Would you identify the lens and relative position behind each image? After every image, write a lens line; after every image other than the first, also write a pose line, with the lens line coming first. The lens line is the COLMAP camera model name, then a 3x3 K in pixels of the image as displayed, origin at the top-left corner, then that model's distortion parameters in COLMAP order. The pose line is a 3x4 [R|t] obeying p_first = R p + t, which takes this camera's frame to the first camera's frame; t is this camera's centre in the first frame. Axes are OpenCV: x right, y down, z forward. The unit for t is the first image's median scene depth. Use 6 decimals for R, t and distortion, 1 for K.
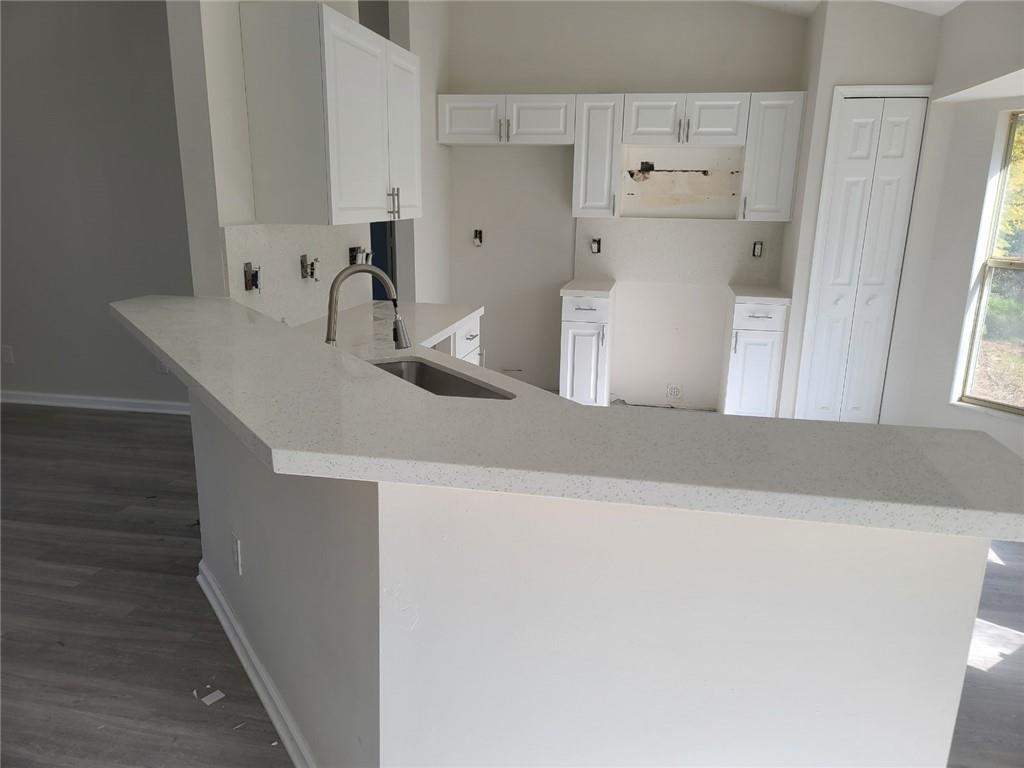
lens RADIAL K [[753.8, 0, 512.0], [0, 753.8, 384.0], [0, 0, 1]] dist [0.049223, -0.000625]
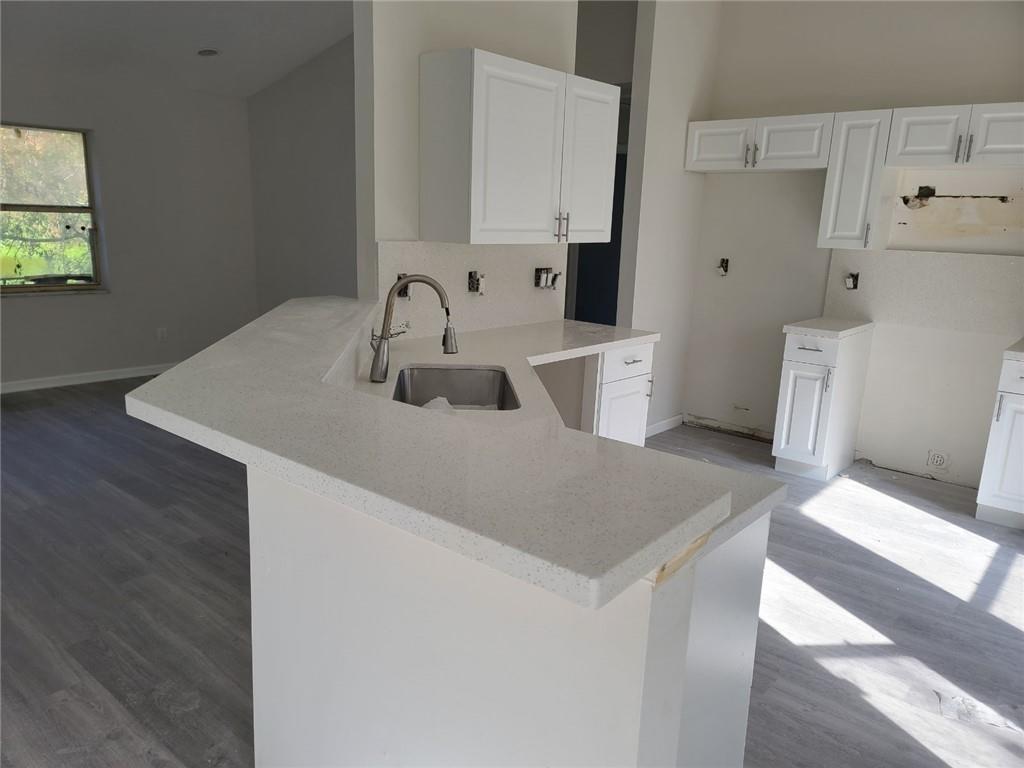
lens RADIAL K [[748.6, 0, 512.0], [0, 748.6, 384.0], [0, 0, 1]] dist [0.116576, -0.106841]
pose [[0.871240, 0.120897, -0.475736, 0.222797], [-0.139373, 0.990233, -0.003597, -0.005395], [0.470655, 0.069438, 0.879581, 0.038411]]
